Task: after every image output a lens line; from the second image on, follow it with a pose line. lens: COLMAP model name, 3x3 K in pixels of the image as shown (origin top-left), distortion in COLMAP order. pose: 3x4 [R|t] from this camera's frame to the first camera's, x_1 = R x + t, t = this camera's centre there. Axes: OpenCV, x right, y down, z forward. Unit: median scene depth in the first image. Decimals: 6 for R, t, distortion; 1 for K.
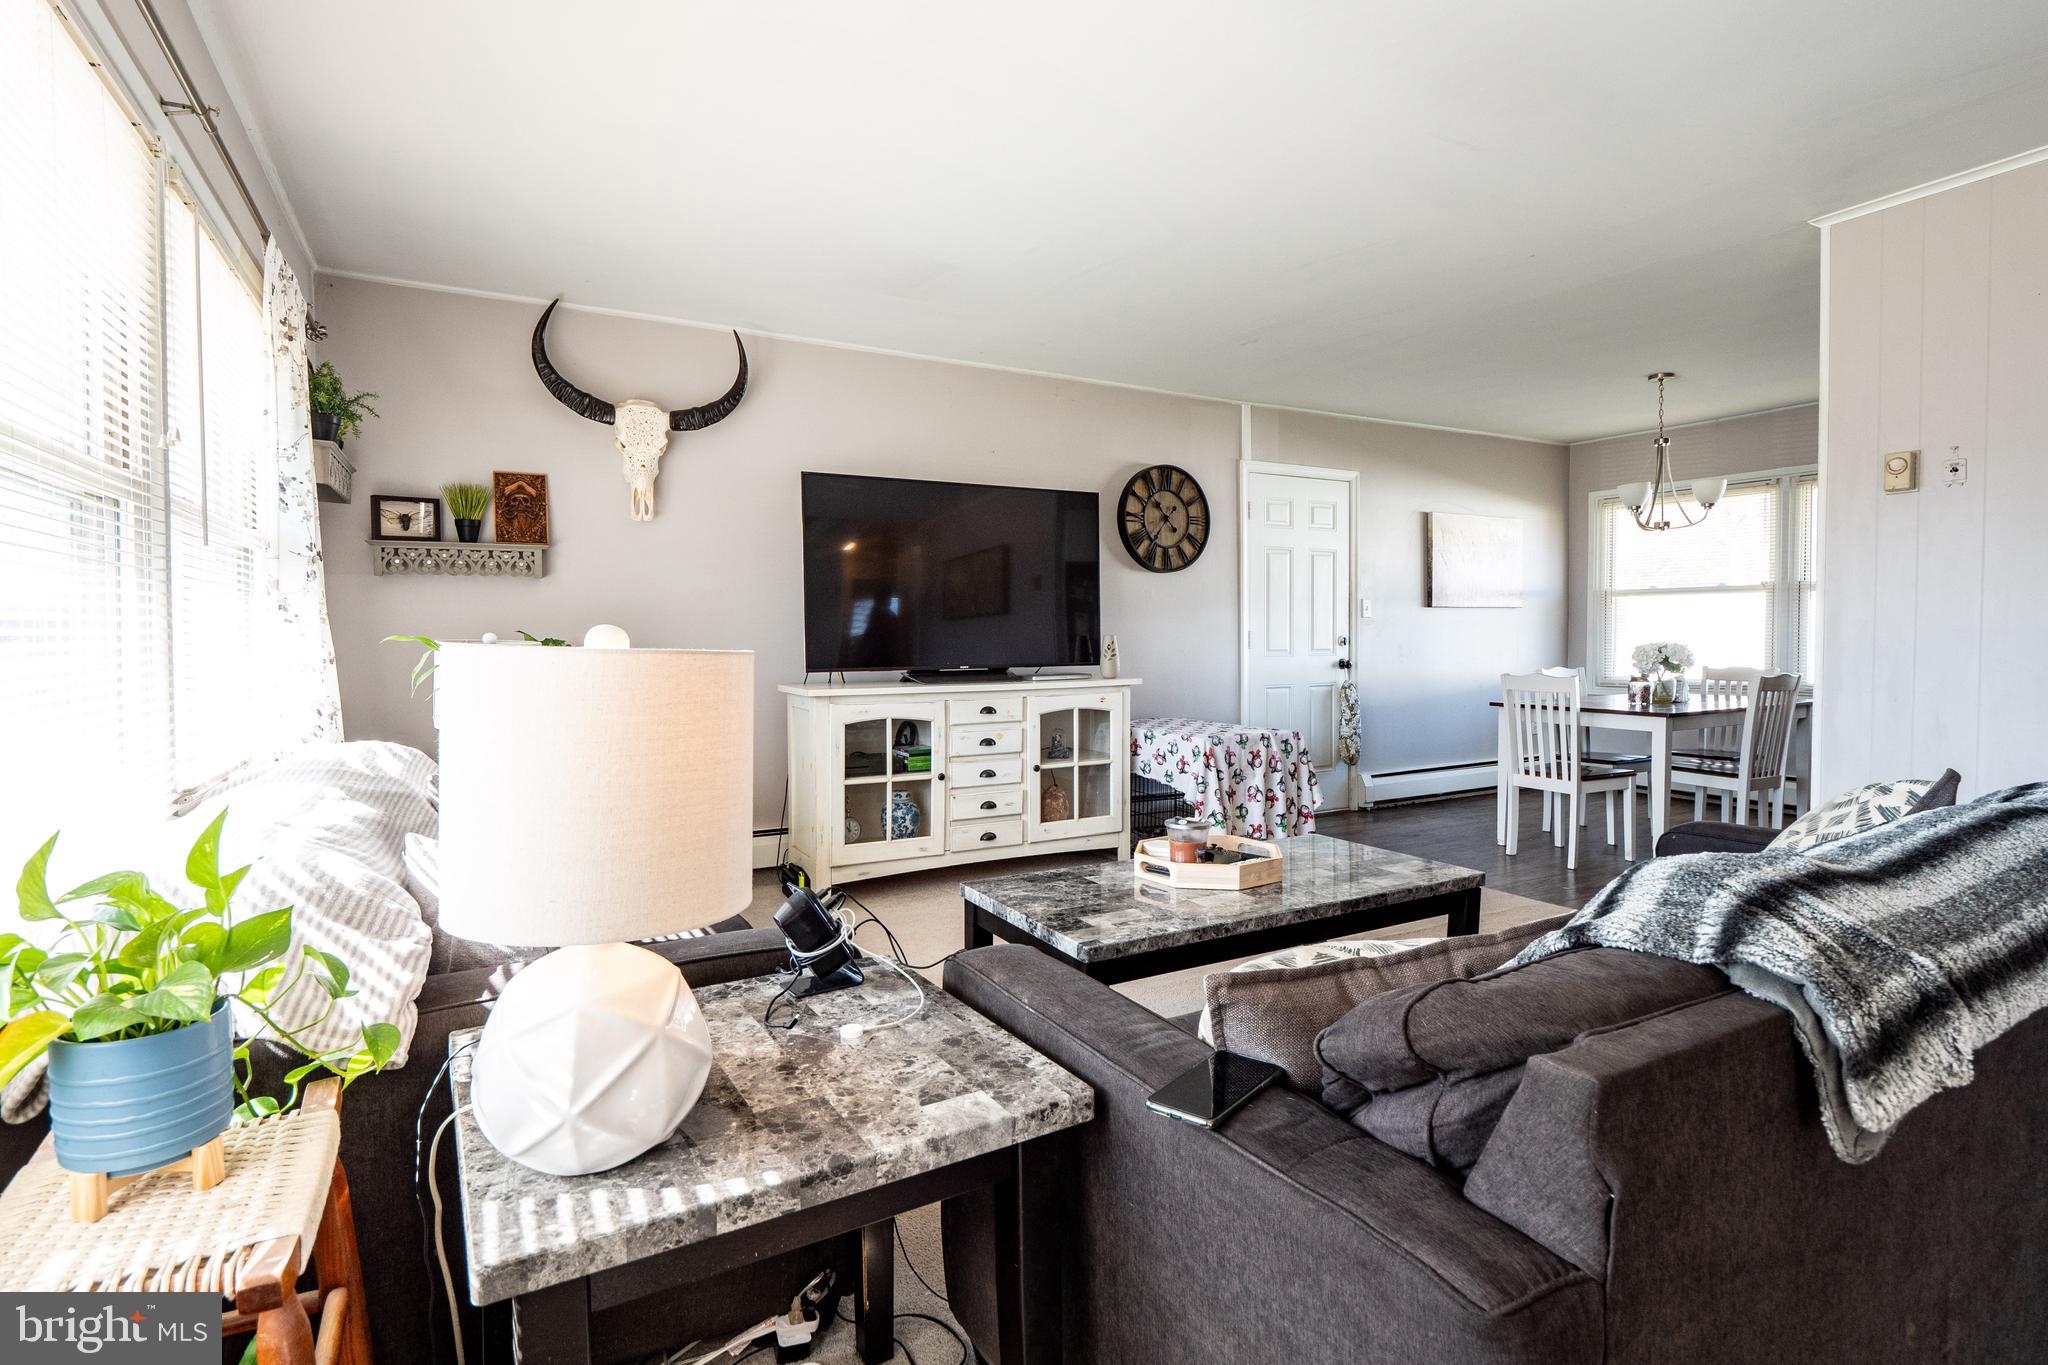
lens RADIAL K [[943.9, 0, 1024.0], [0, 943.9, 682.5], [0, 0, 1]] dist [0.000327, -0.007722]
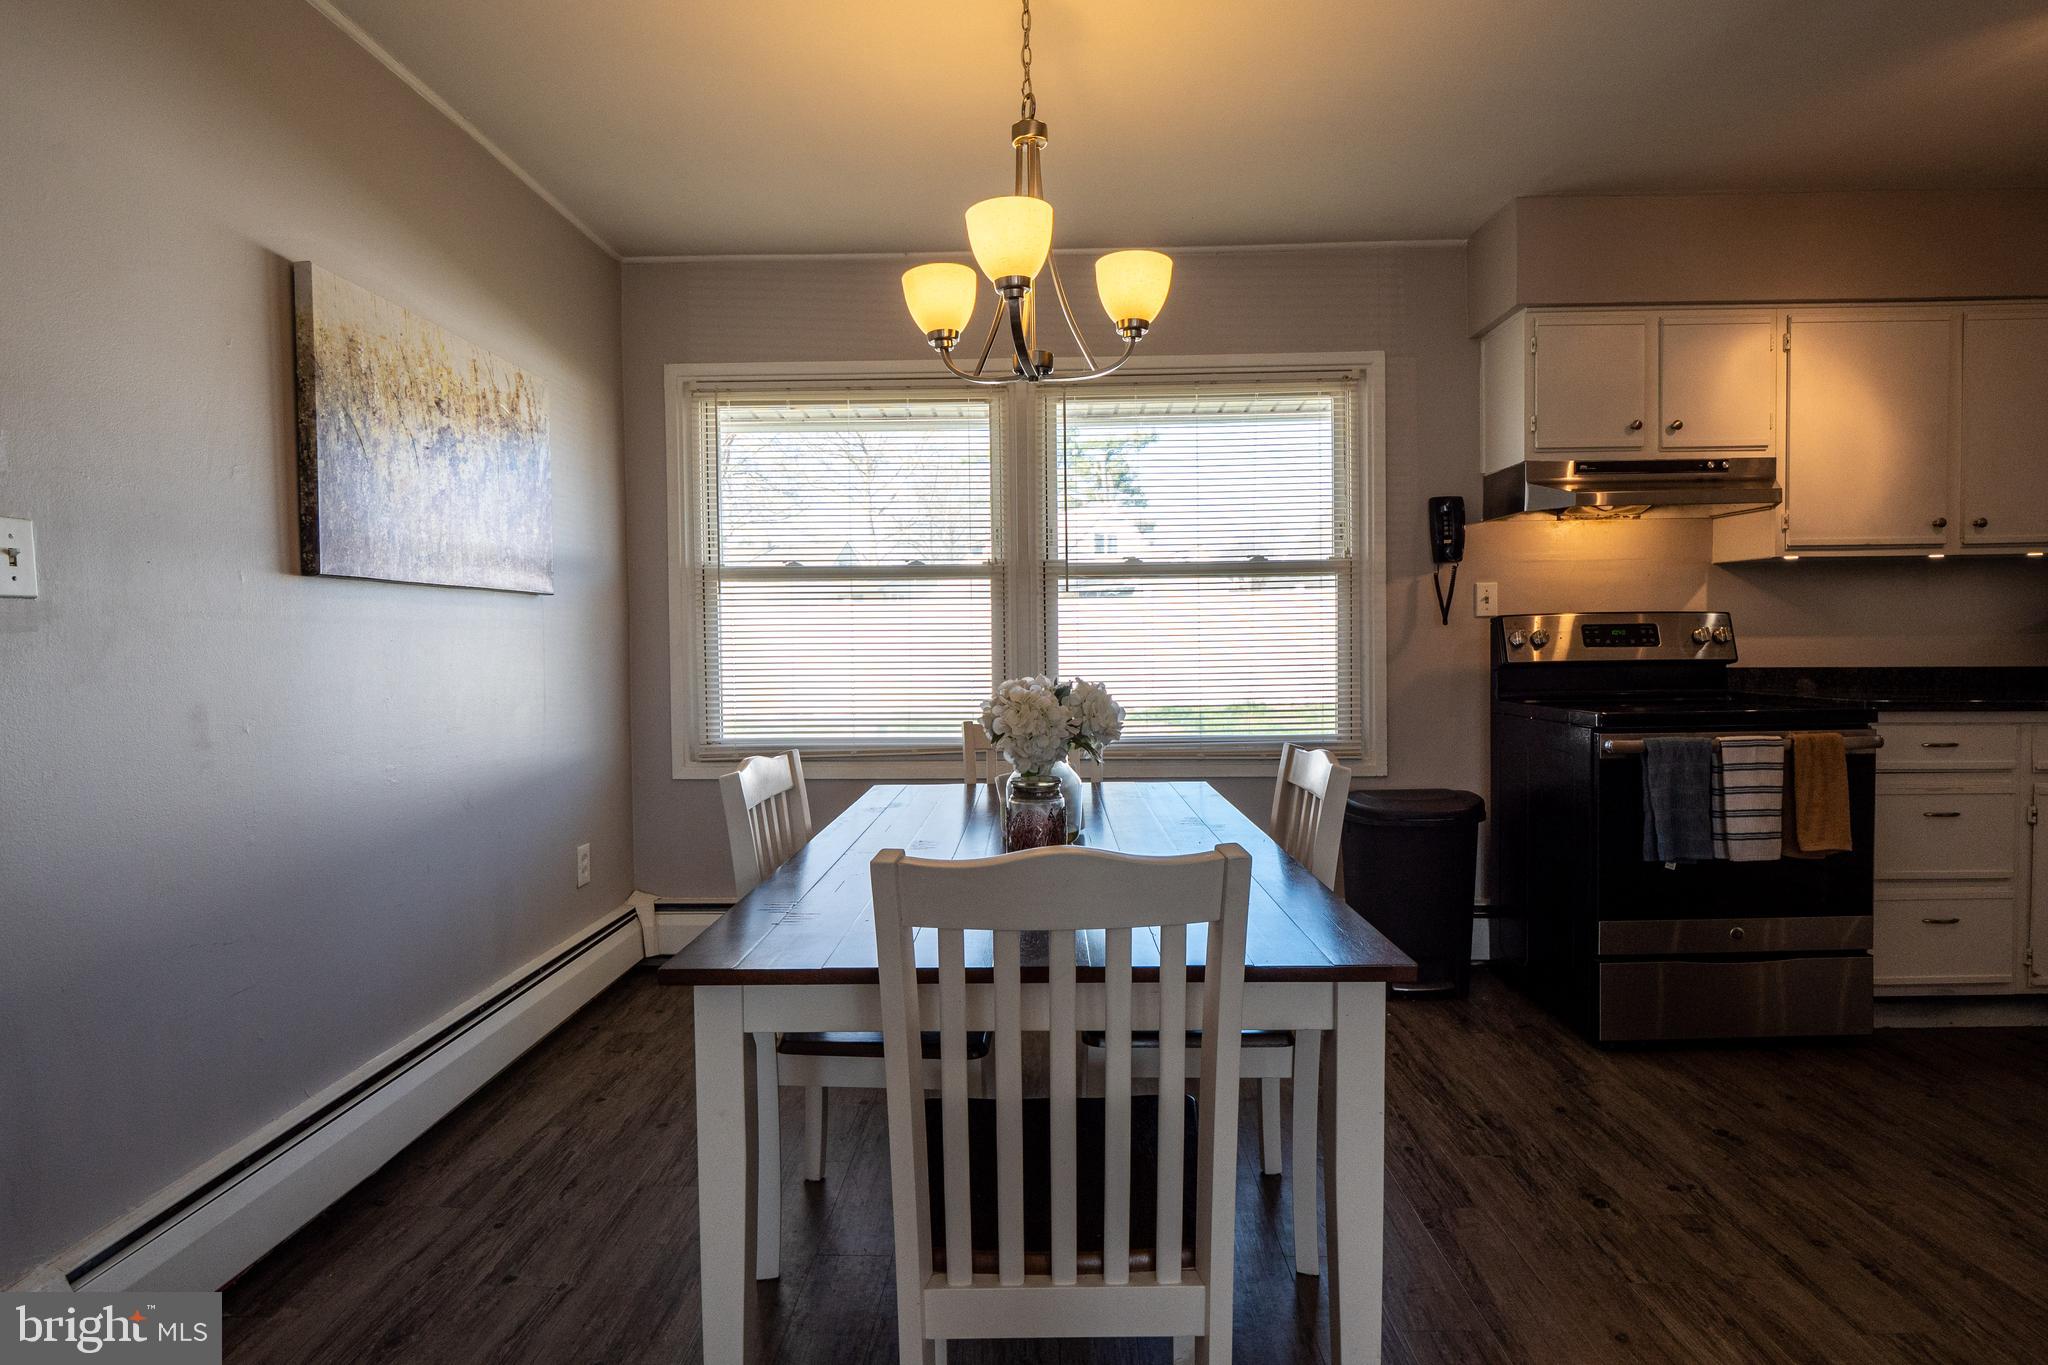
lens RADIAL K [[994.3, 0, 1029.9], [0, 994.3, 667.9], [0, 0, 1]] dist [-0.012227, 0.000156]
pose [[0.514740, -0.027221, 0.856914, 0.279561], [0.030857, 0.999436, 0.013213, -0.051209], [-0.856791, 0.019641, 0.515290, 0.647894]]
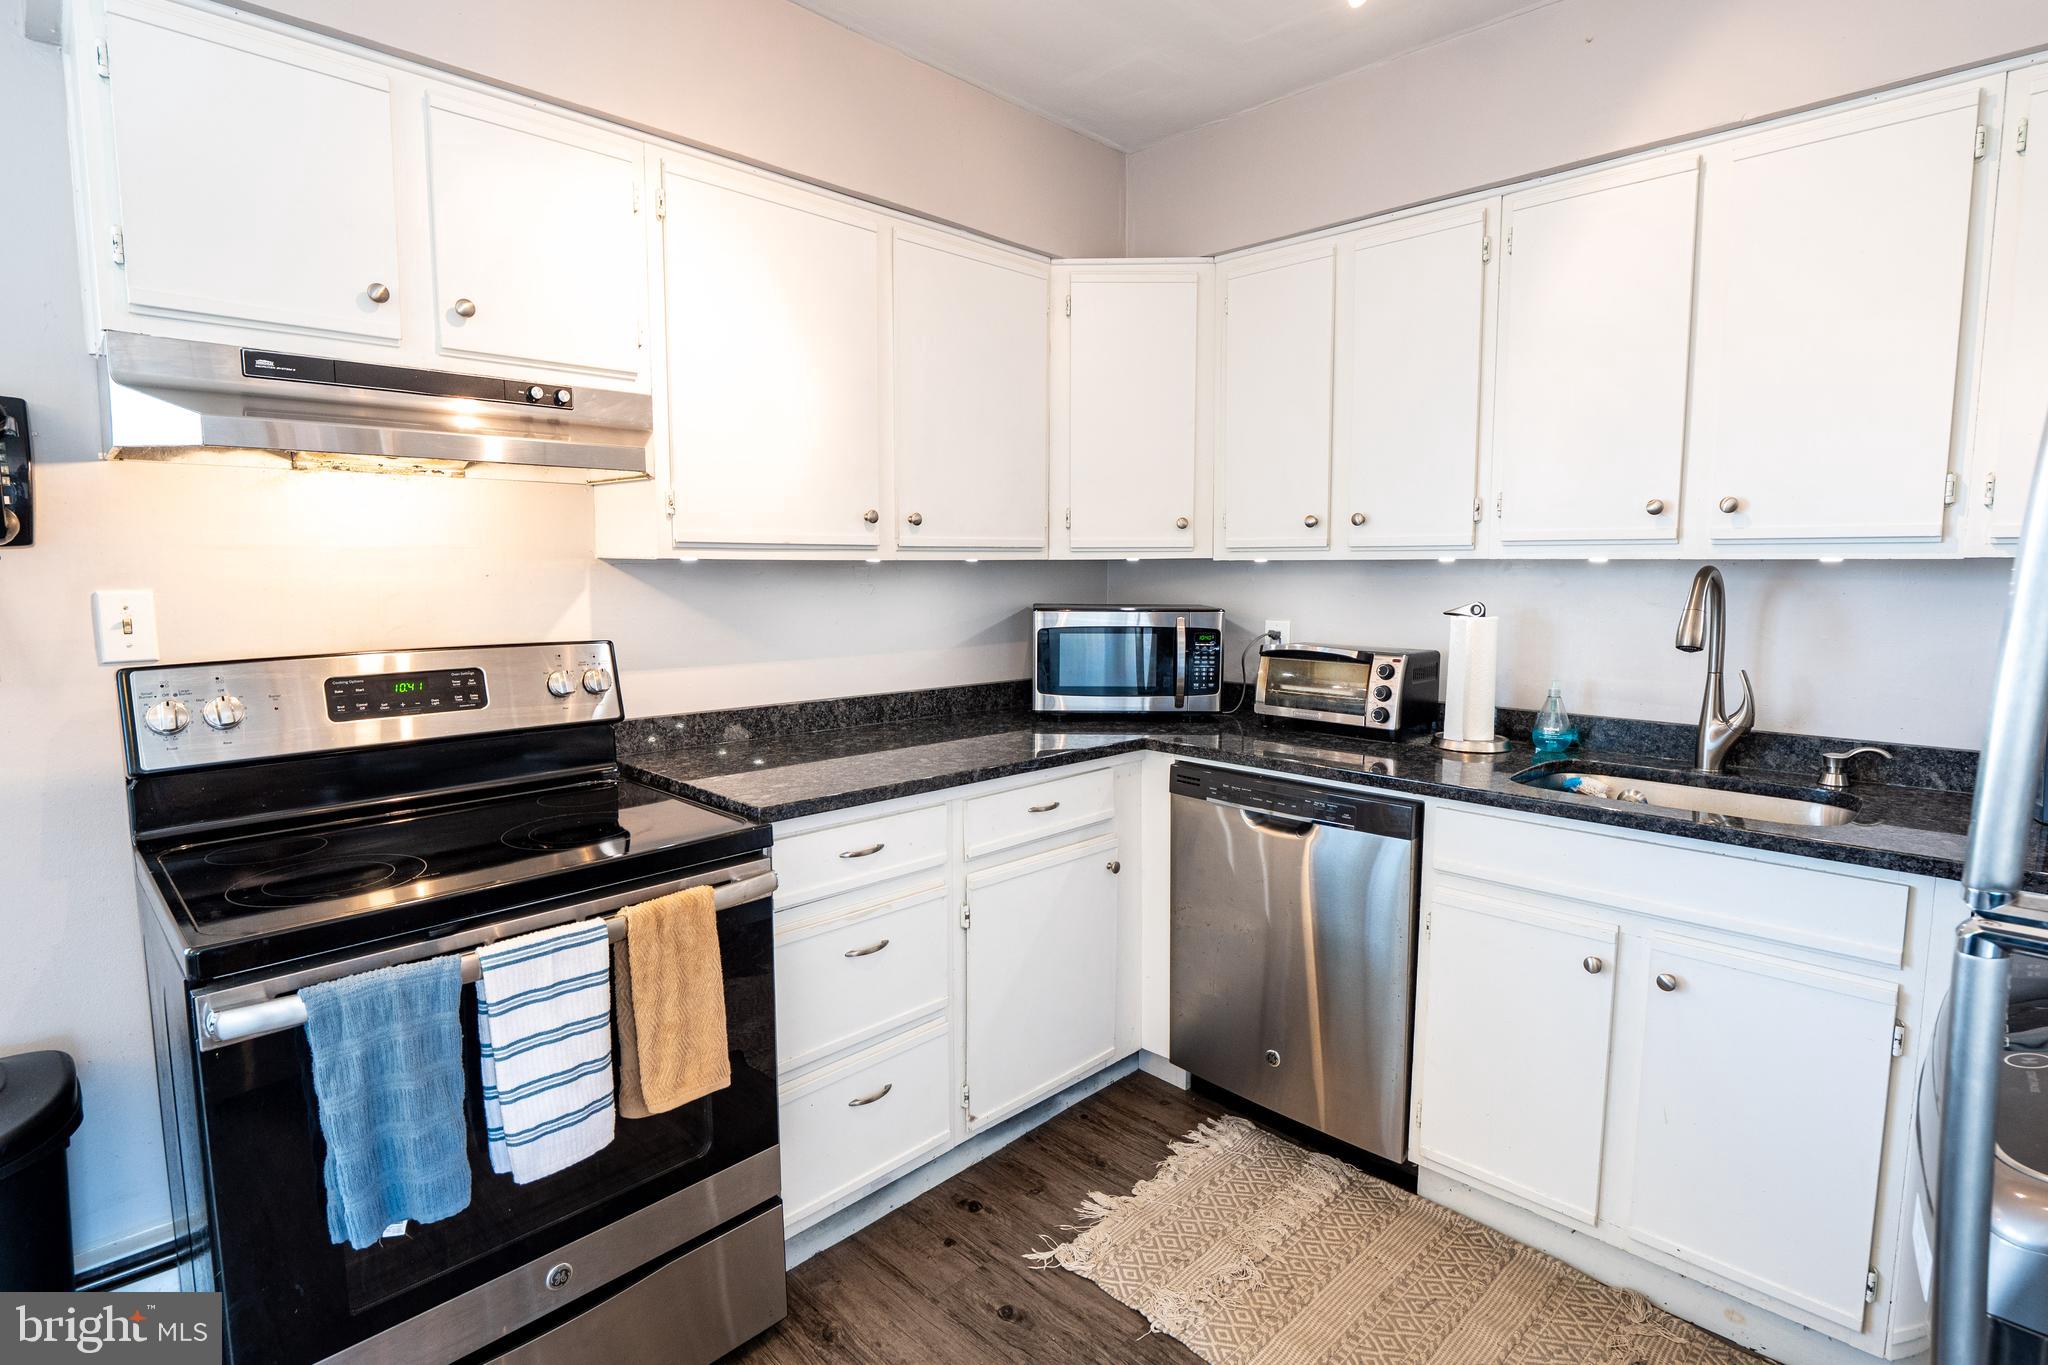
lens RADIAL K [[994.7, 0, 1025.1], [0, 994.7, 661.8], [0, 0, 1]] dist [0.000300, -0.010275]
pose [[-0.267745, -0.088596, 0.959408, 0.426152], [0.023077, 0.994888, 0.098313, -0.068203], [-0.963213, 0.048463, -0.264332, 0.600882]]
